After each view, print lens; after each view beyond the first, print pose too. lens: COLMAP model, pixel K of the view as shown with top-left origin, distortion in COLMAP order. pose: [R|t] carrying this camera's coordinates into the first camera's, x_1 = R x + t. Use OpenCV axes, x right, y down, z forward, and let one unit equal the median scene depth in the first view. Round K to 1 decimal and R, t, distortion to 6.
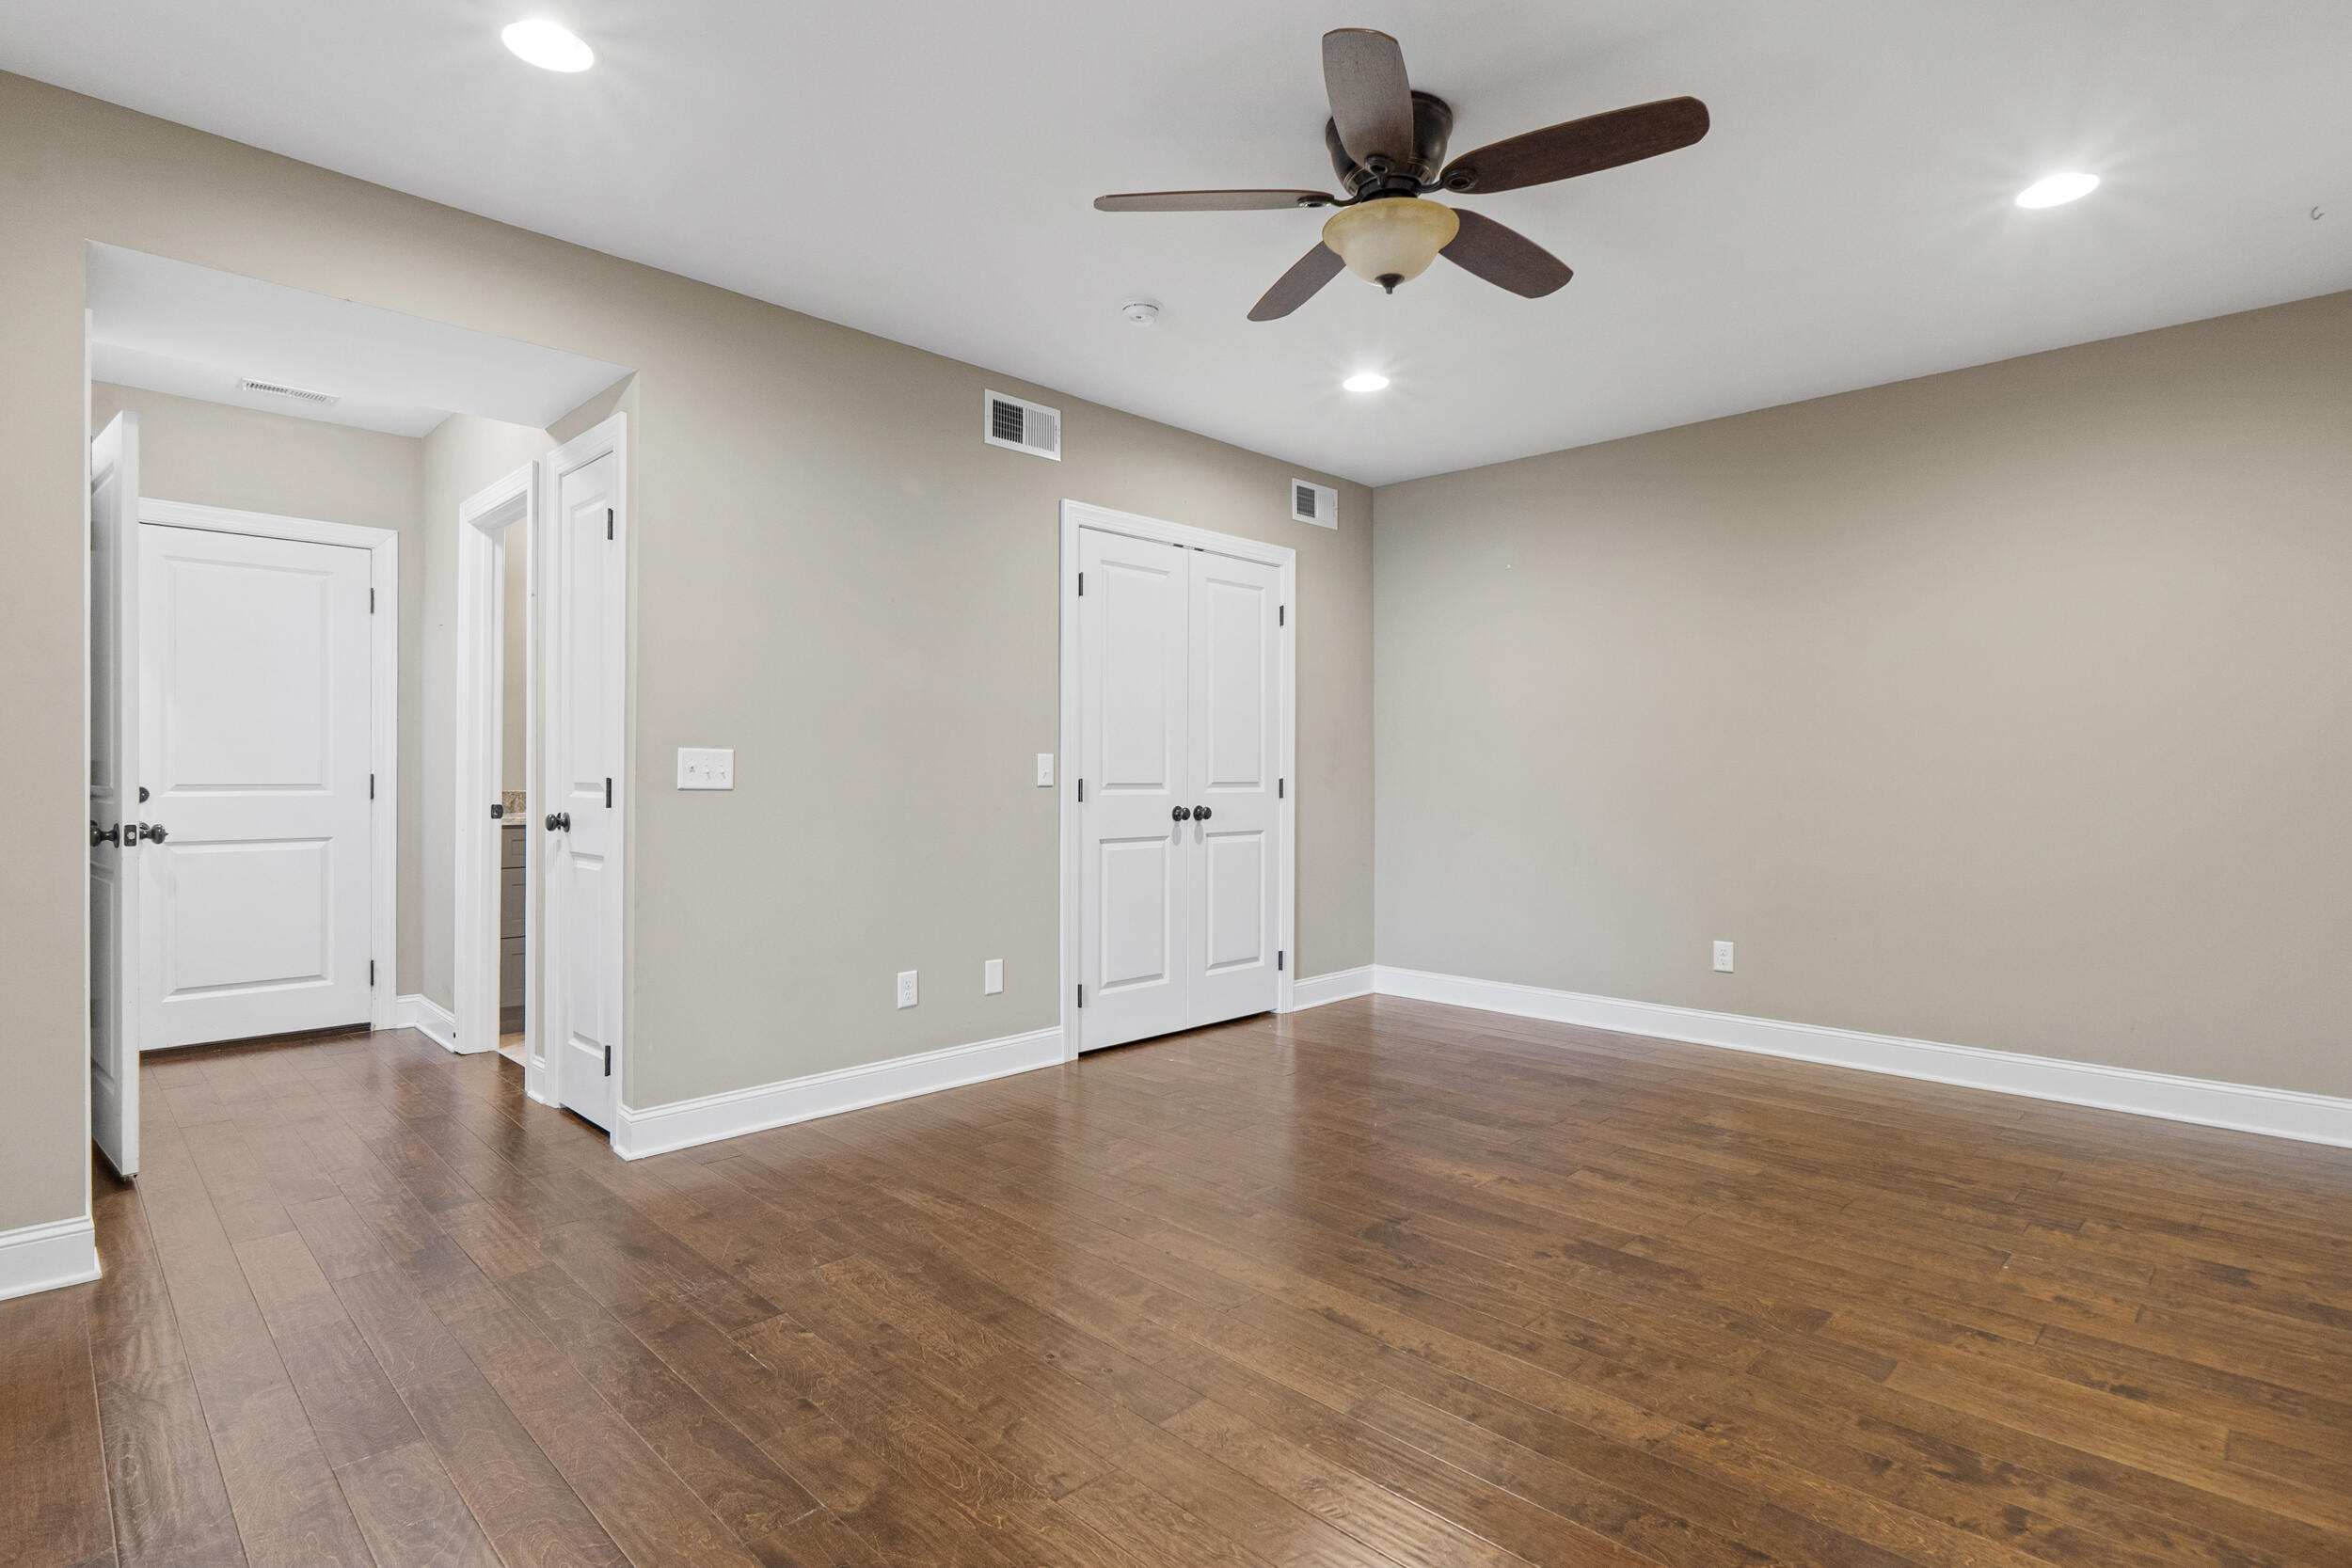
lens RADIAL K [[1163.4, 0, 1167.4], [0, 1163.4, 783.2], [0, 0, 1]] dist [-0.013621, 0.001157]
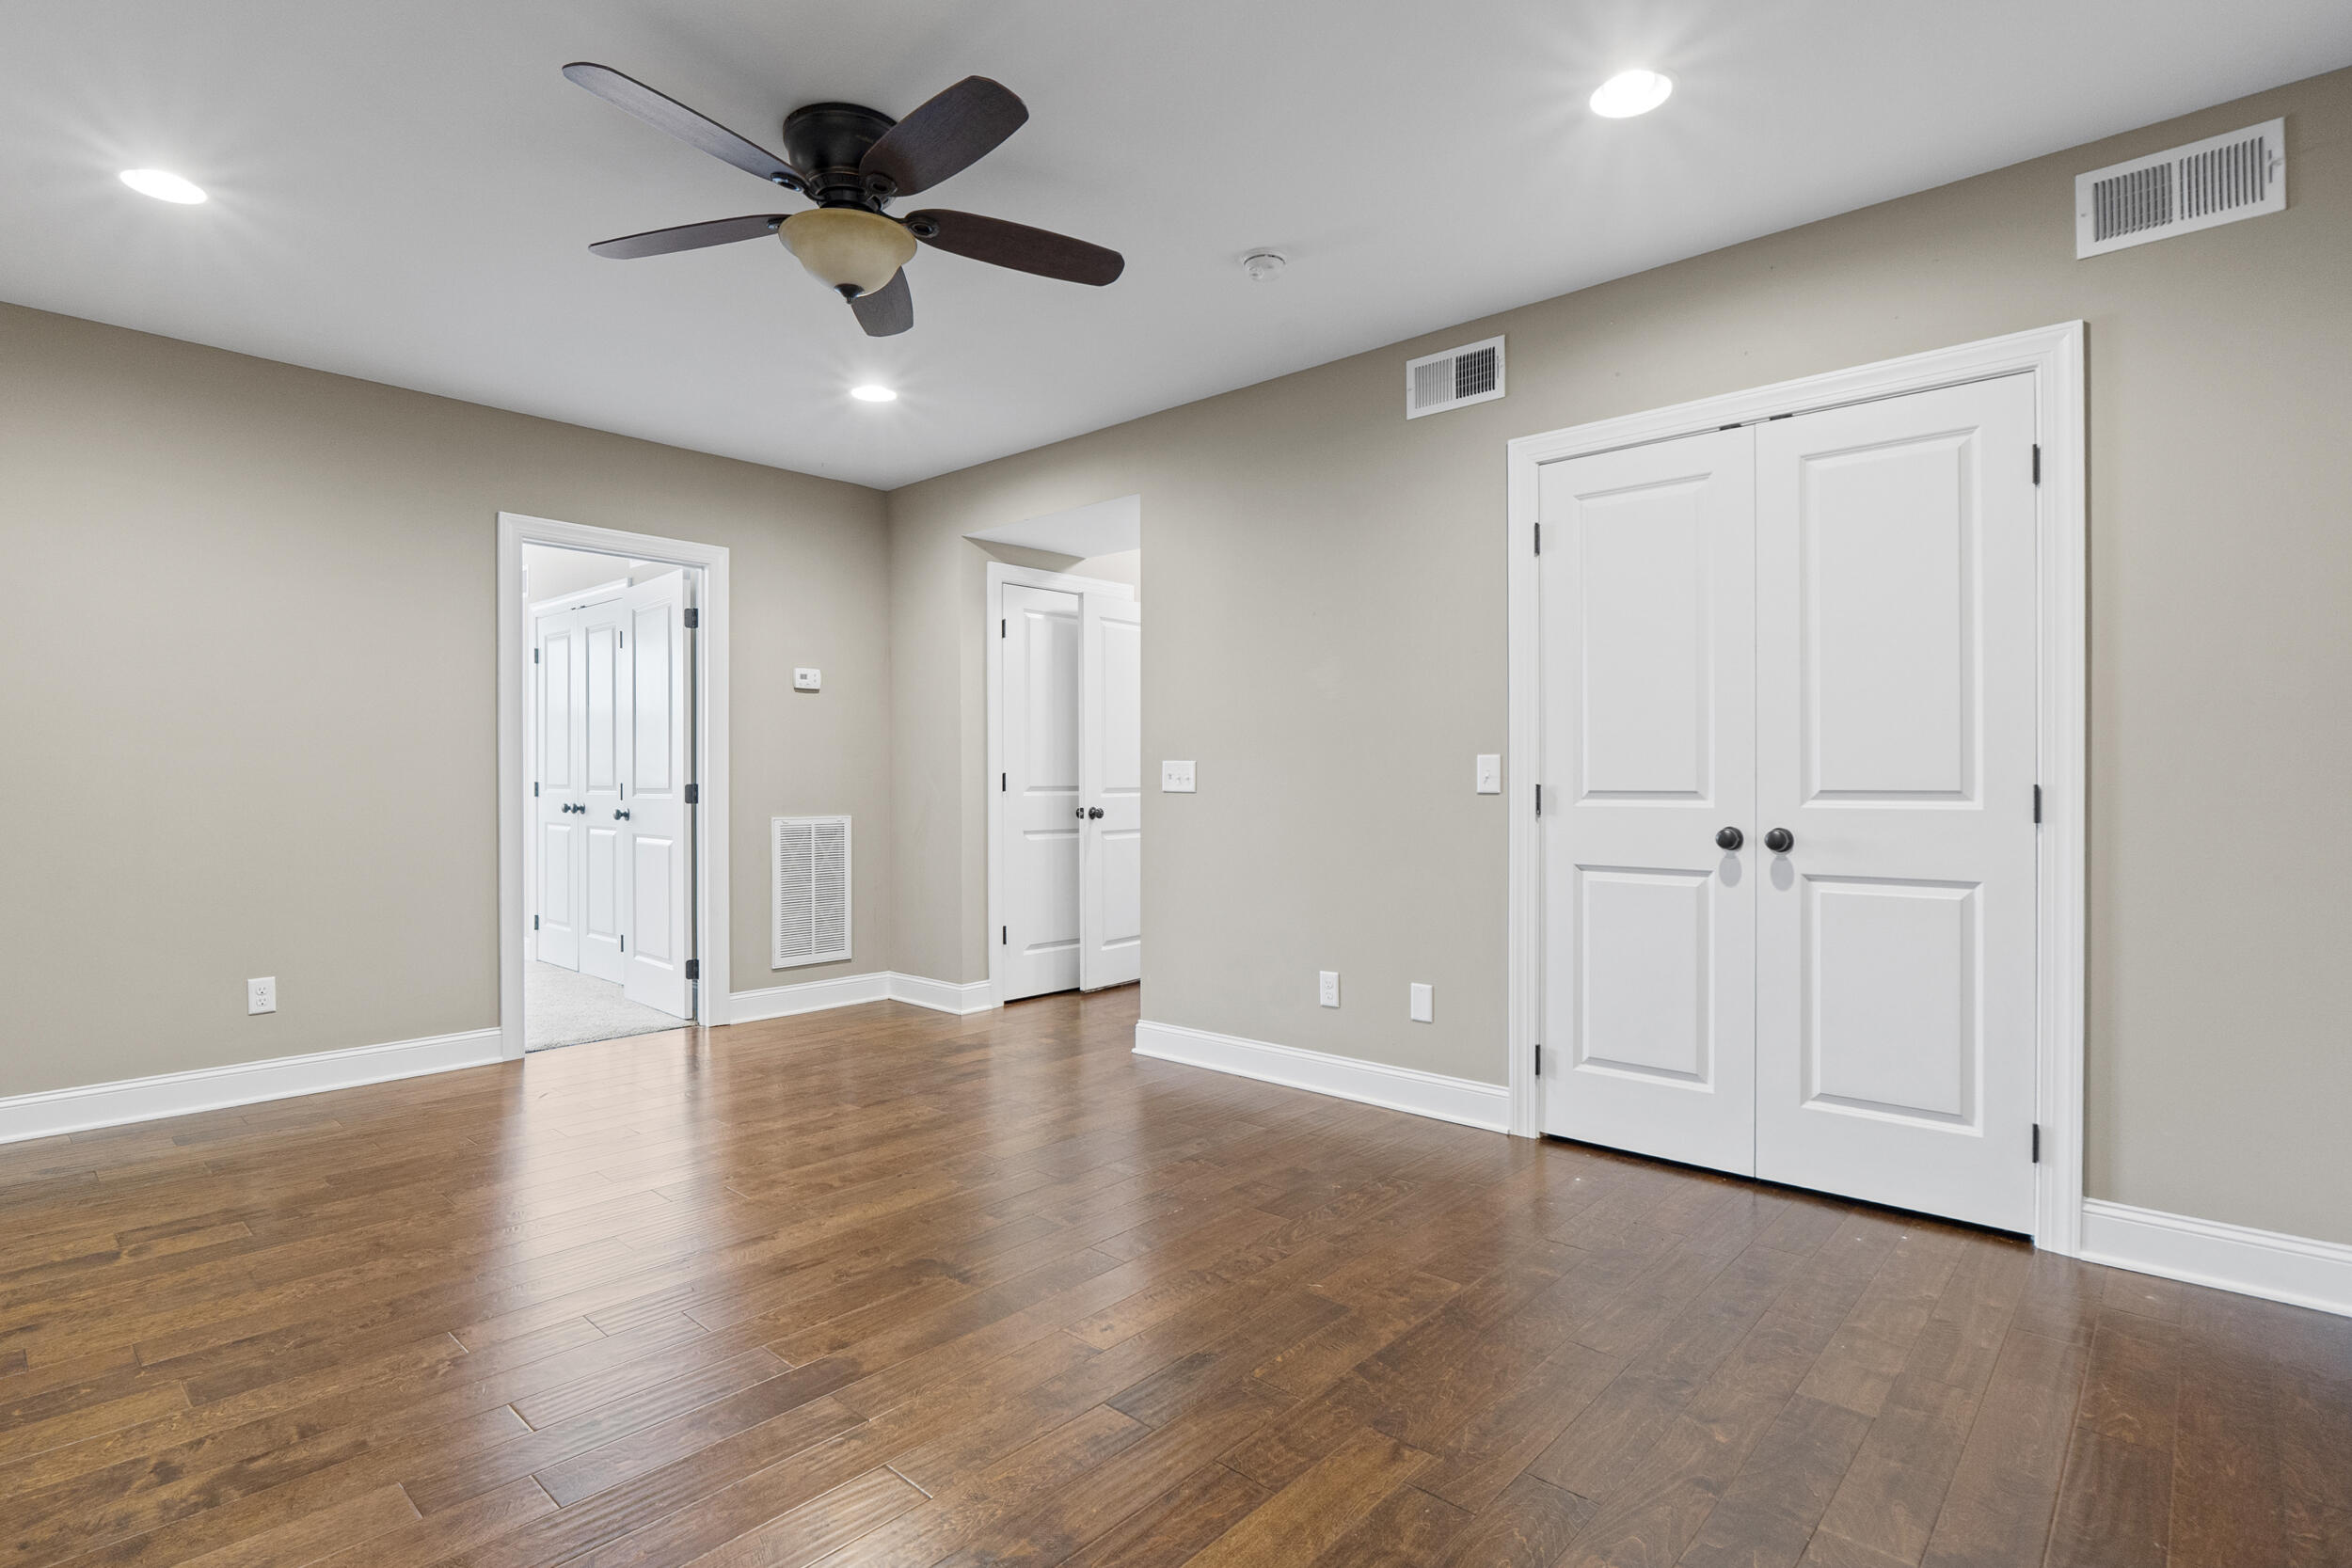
lens RADIAL K [[1163.4, 0, 1167.7], [0, 1163.4, 788.4], [0, 0, 1]] dist [-0.013621, 0.001157]
pose [[0.043694, 0.003264, -0.999040, 0.747520], [-0.006897, 0.999972, 0.002965, -0.001874], [0.999021, 0.006761, 0.043715, 0.762698]]
